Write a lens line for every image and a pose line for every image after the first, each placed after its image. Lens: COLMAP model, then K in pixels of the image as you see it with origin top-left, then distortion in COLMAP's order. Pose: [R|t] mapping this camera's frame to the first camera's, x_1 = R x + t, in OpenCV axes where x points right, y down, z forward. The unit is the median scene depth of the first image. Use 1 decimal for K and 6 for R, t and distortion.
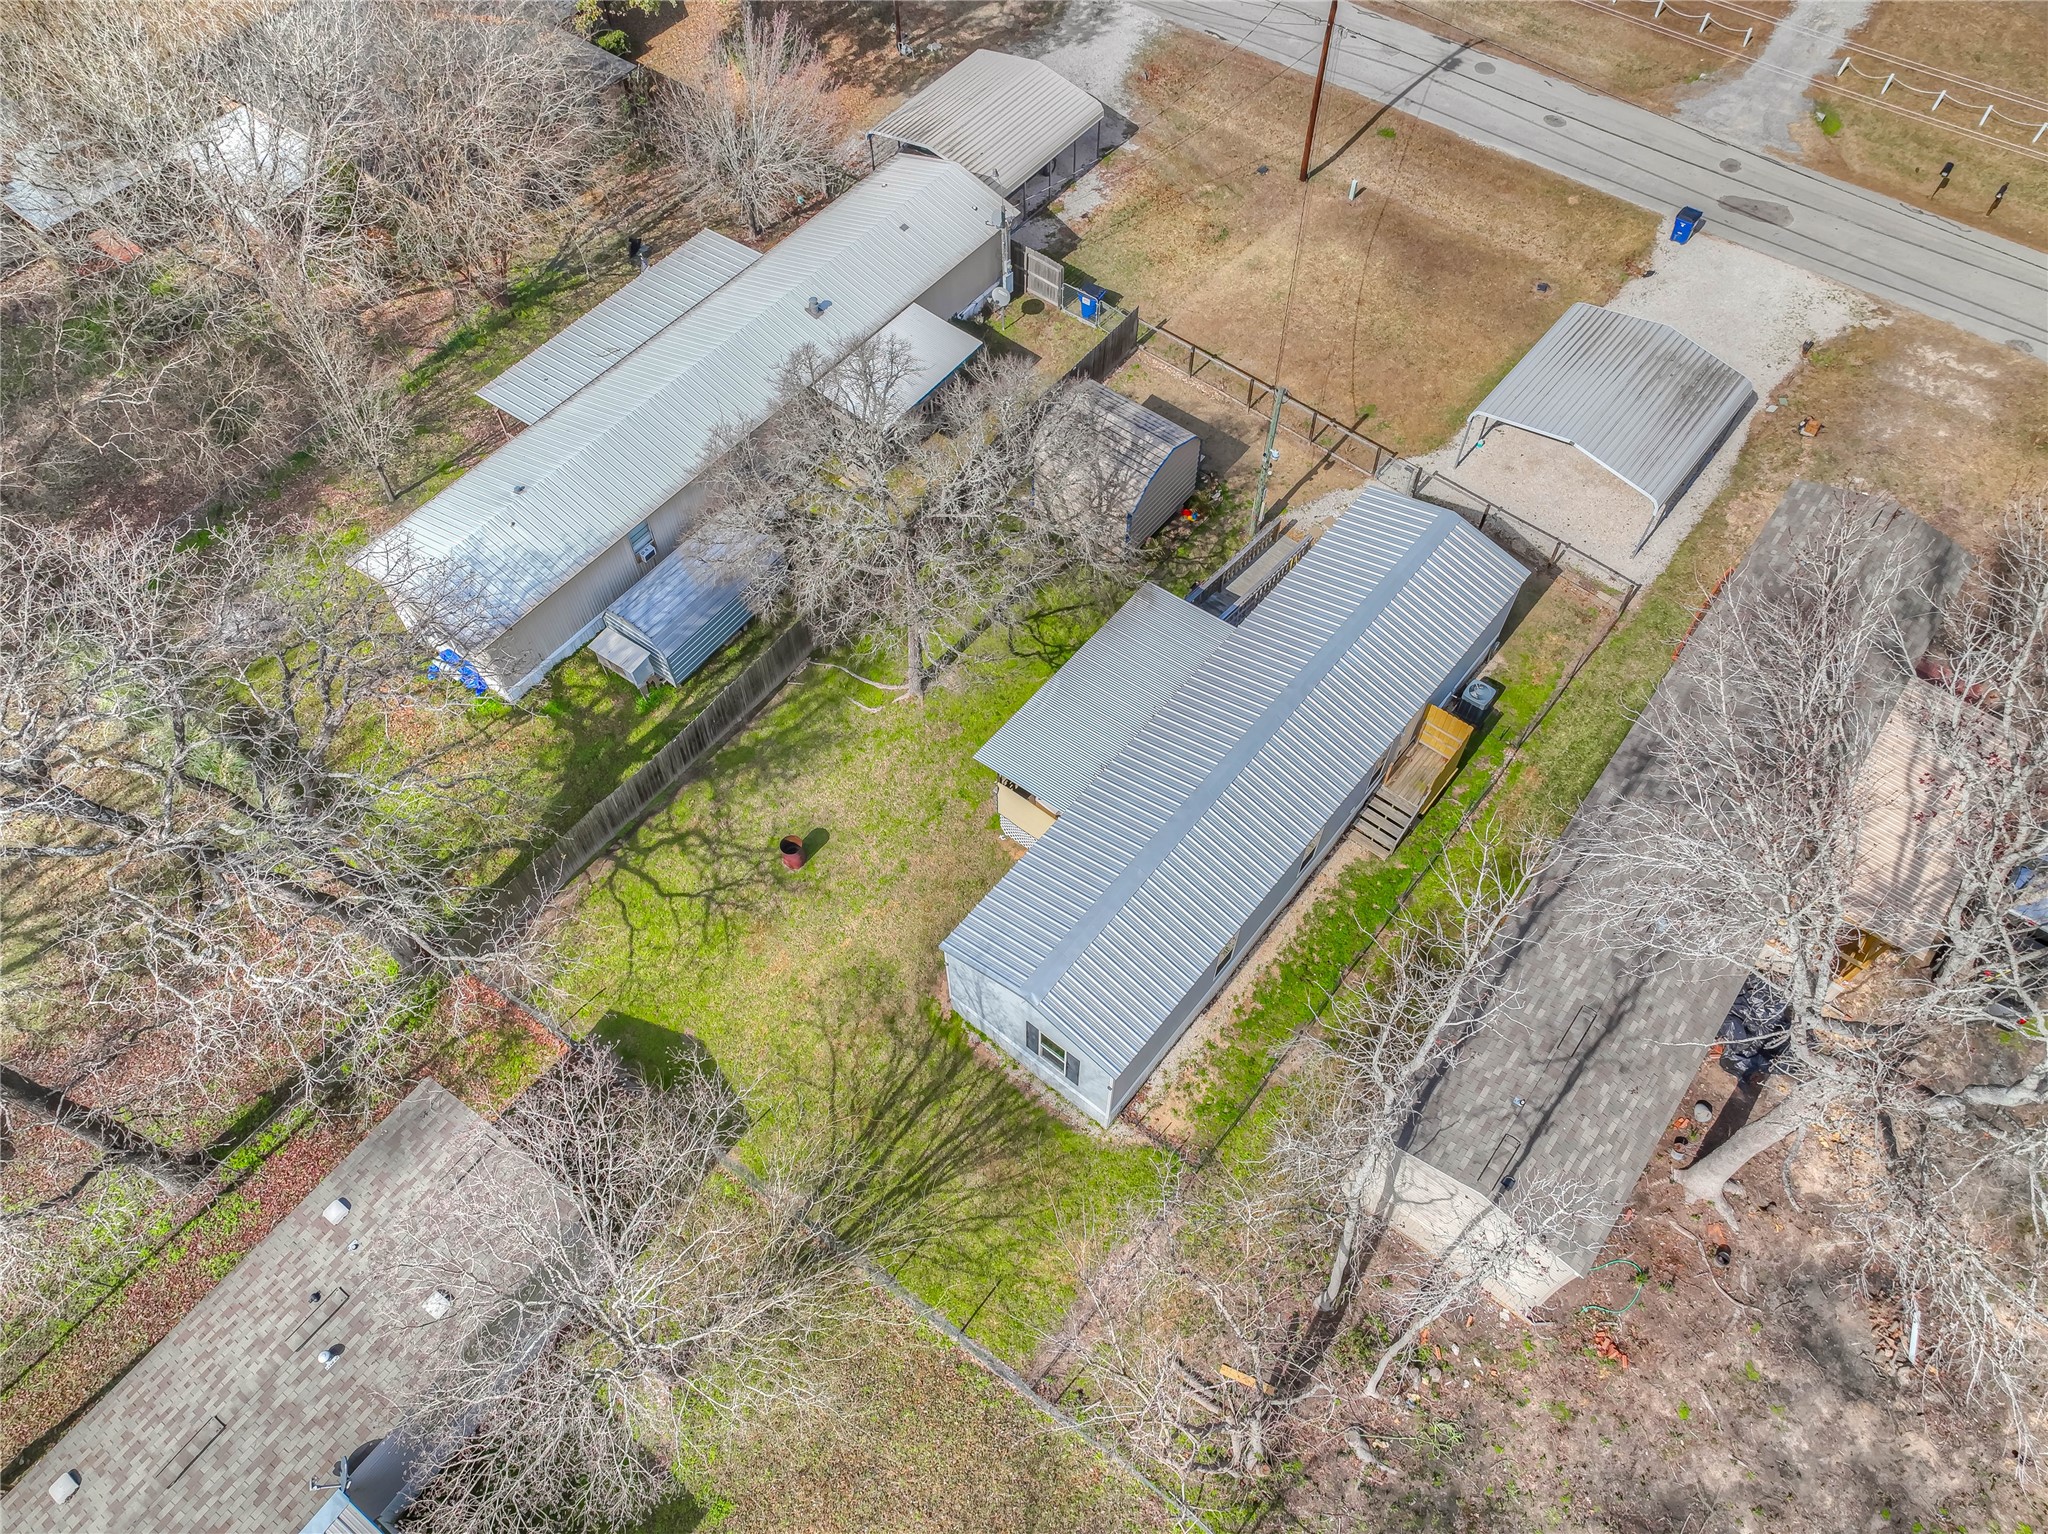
lens RADIAL K [[1453.0, 0, 1024.0], [0, 1453.0, 767.0], [0, 0, 1]] dist [-0.000786, 0.030432]
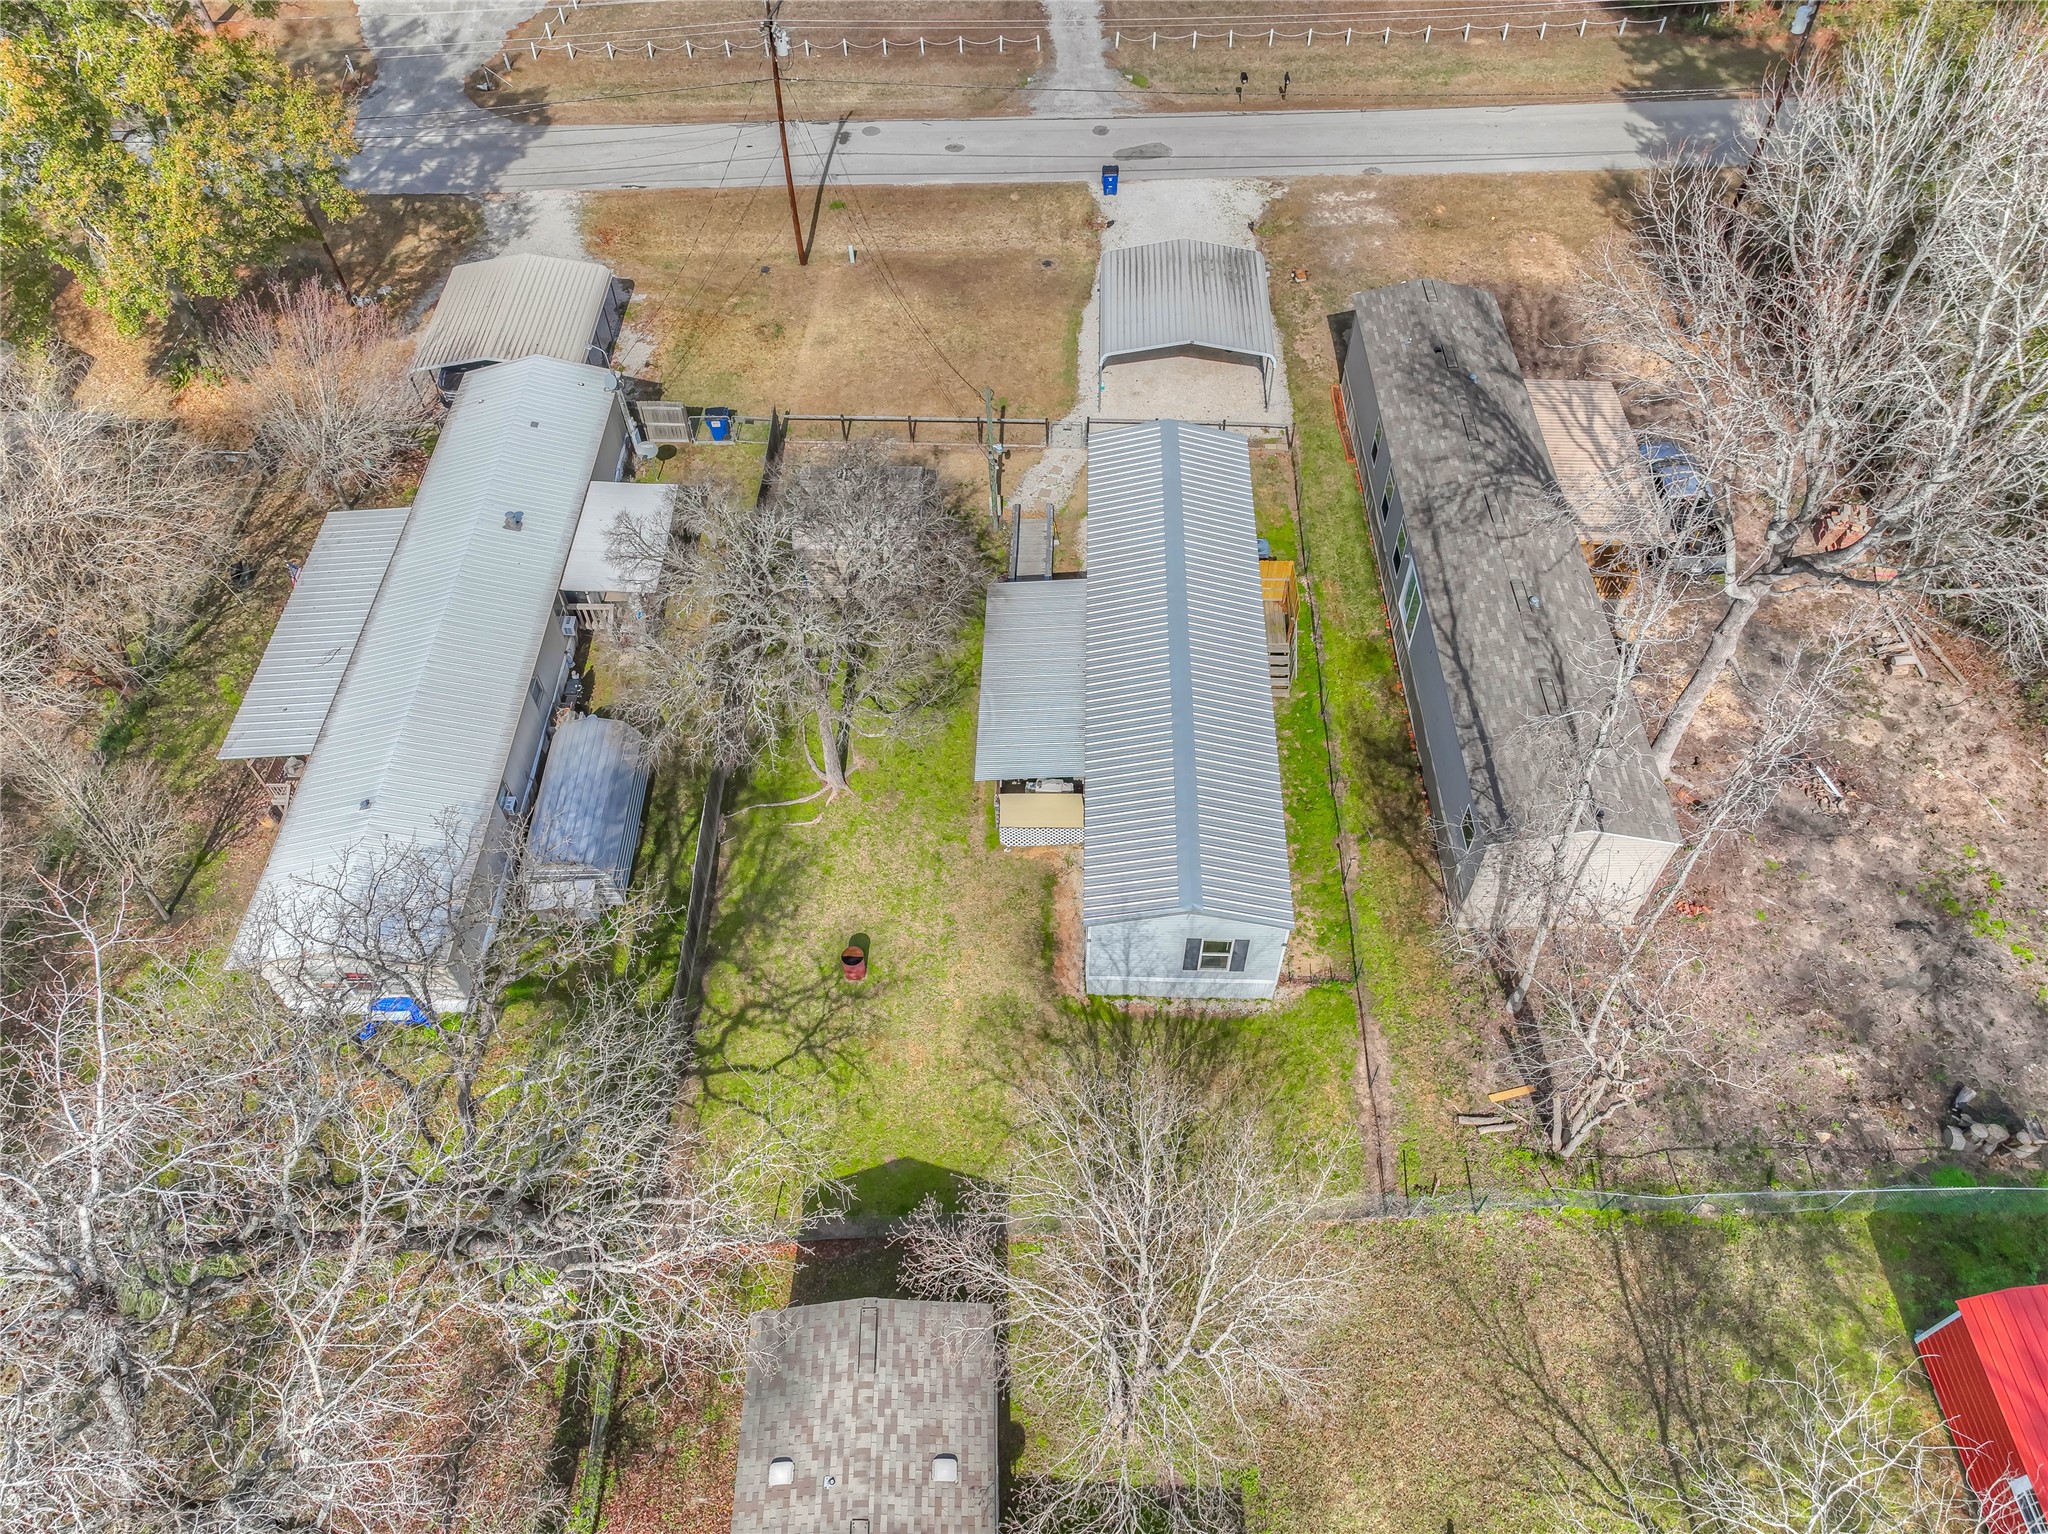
lens RADIAL K [[1453.0, 0, 1024.0], [0, 1453.0, 767.0], [0, 0, 1]] dist [-0.000786, 0.030432]
pose [[0.794123, -0.478762, 0.374374, -0.362940], [0.514259, 0.857615, 0.005897, -0.002947], [-0.323891, 0.187842, 0.927259, 0.010709]]
